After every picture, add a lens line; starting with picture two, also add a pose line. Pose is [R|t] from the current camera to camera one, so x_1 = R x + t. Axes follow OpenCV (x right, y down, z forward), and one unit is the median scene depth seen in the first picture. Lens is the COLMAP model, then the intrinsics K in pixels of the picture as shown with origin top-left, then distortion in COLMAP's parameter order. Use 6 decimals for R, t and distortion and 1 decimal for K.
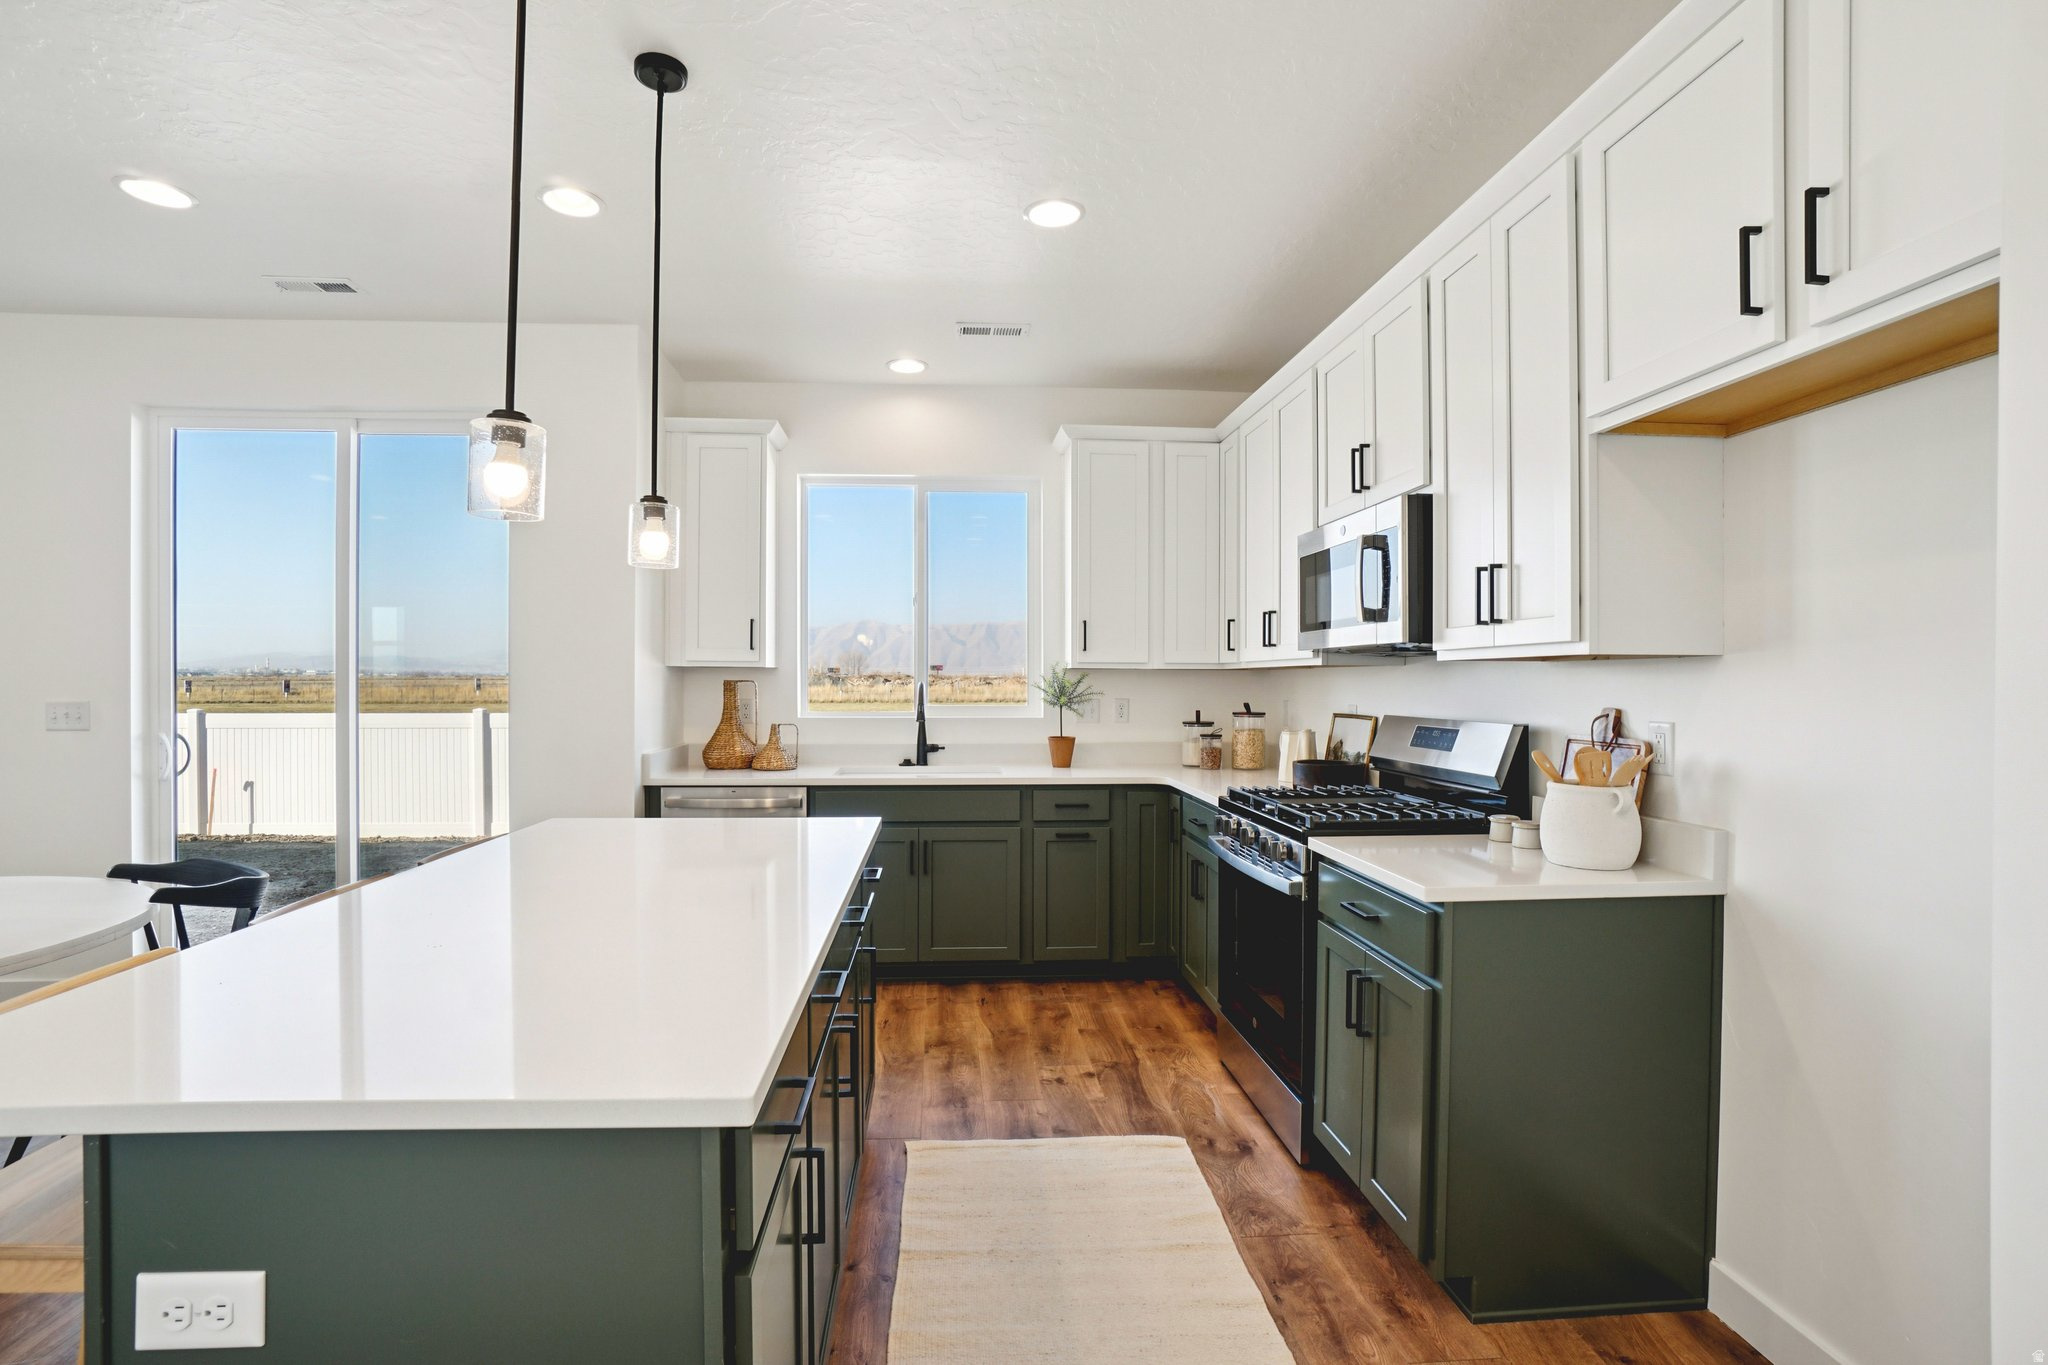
lens RADIAL K [[938.2, 0, 1021.3], [0, 938.2, 692.2], [0, 0, 1]] dist [-0.028915, -0.000140]
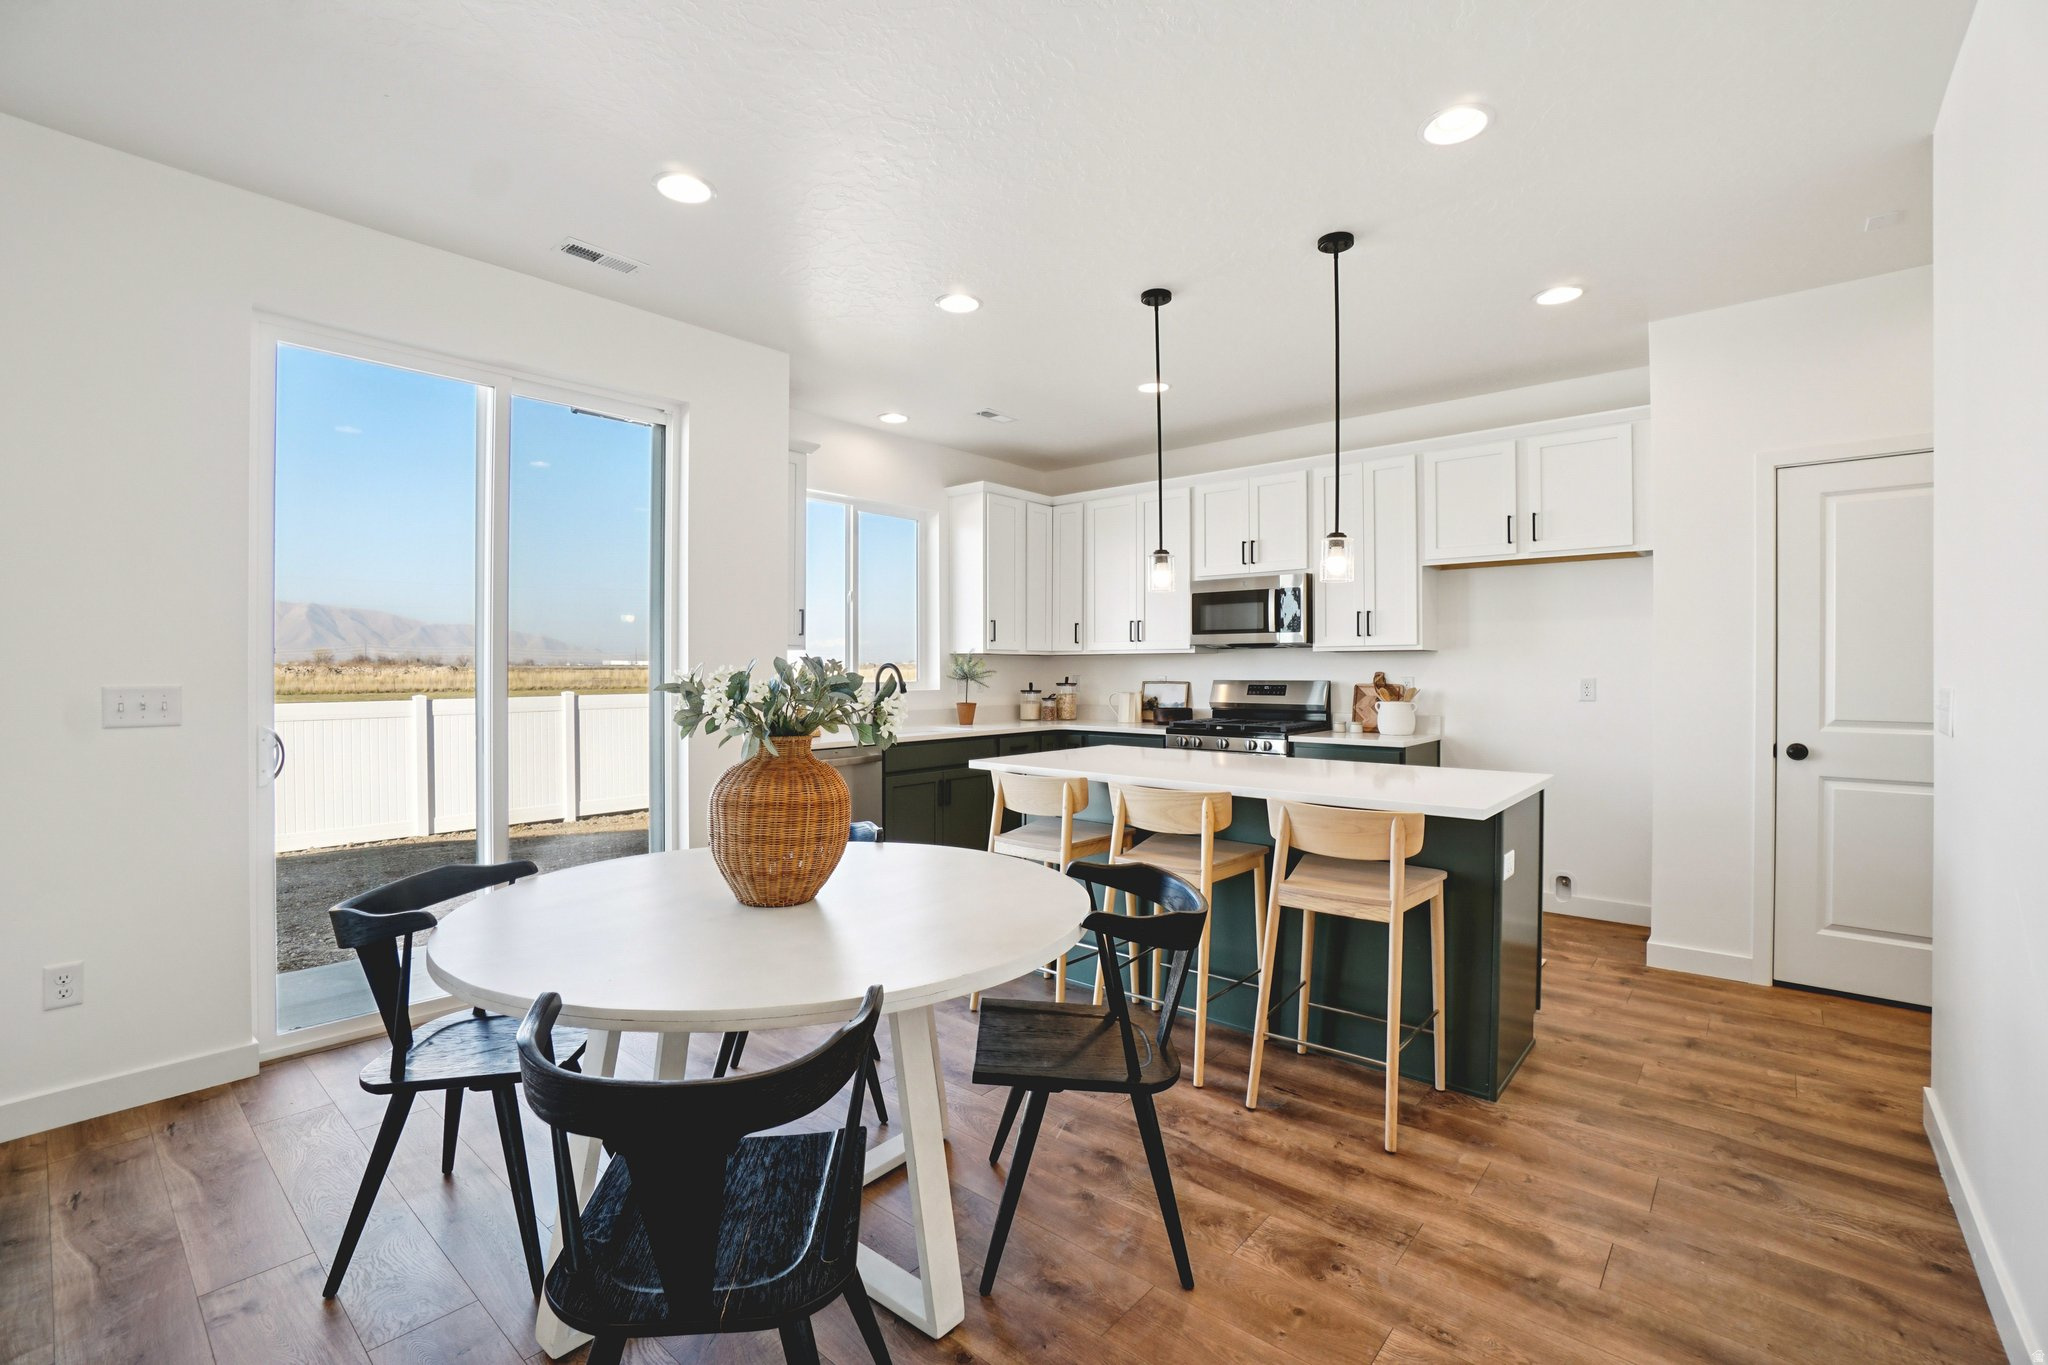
lens RADIAL K [[883.4, 0, 1012.3], [0, 883.4, 675.8], [0, 0, 1]] dist [-0.030076, 0.002855]
pose [[0.710948, -0.009186, 0.703185, -0.945726], [0.011586, 0.999932, 0.001349, 0.007628], [-0.703149, 0.007188, 0.711006, 0.028267]]
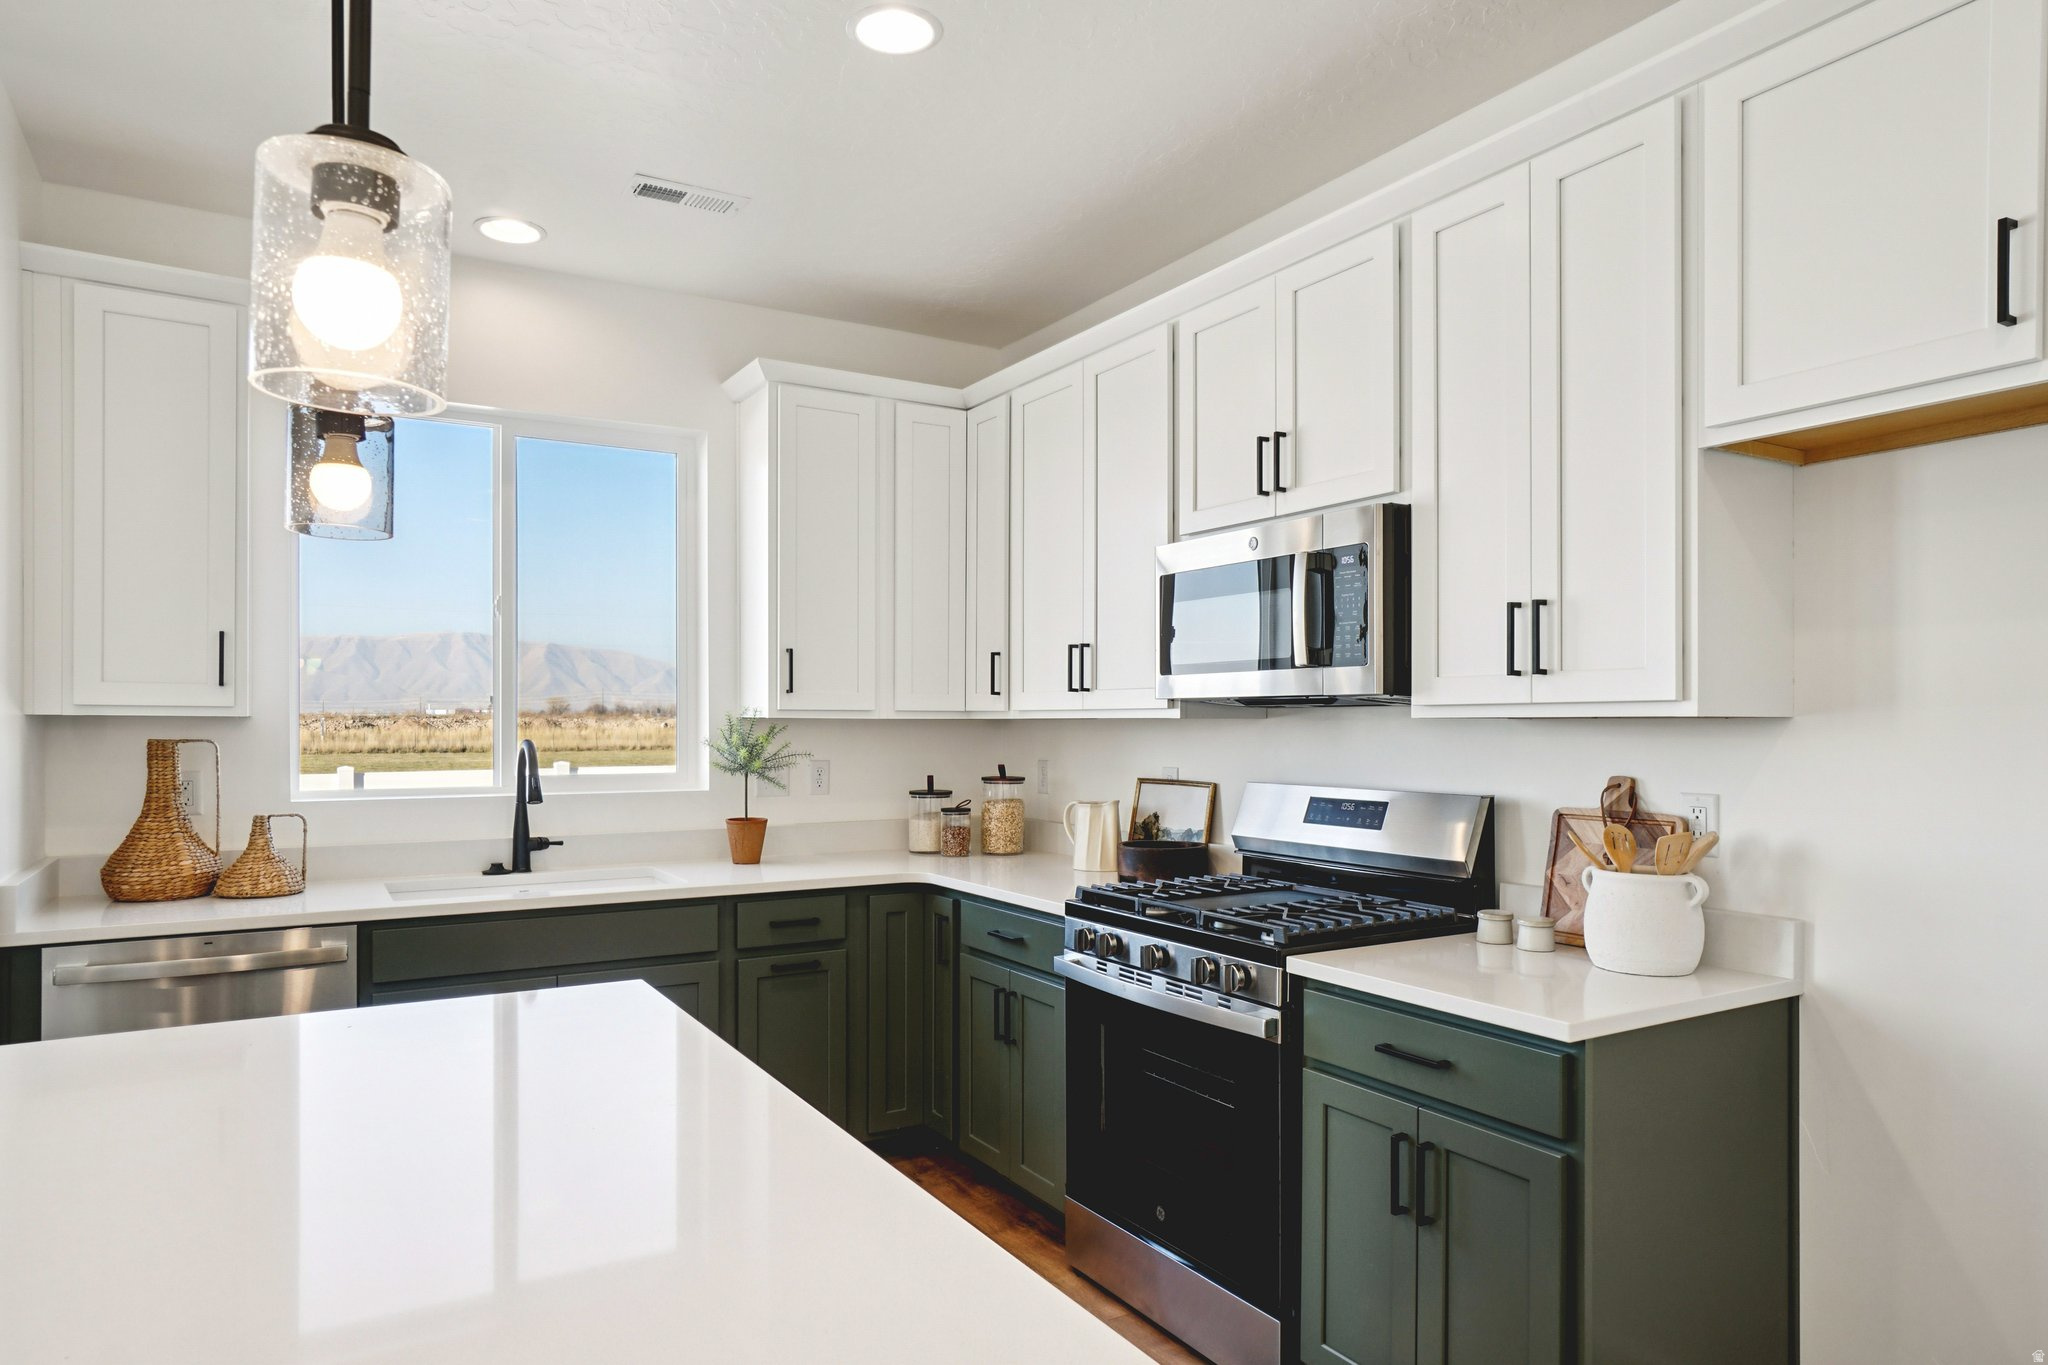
lens RADIAL K [[1209.5, 0, 1008.5], [0, 1209.5, 730.4], [0, 0, 1]] dist [-0.005546, 0.005142]
pose [[0.897519, -0.004782, 0.440949, -0.197070], [0.006444, 0.999977, -0.002272, -0.014825], [-0.440928, 0.004881, 0.897529, 0.151852]]
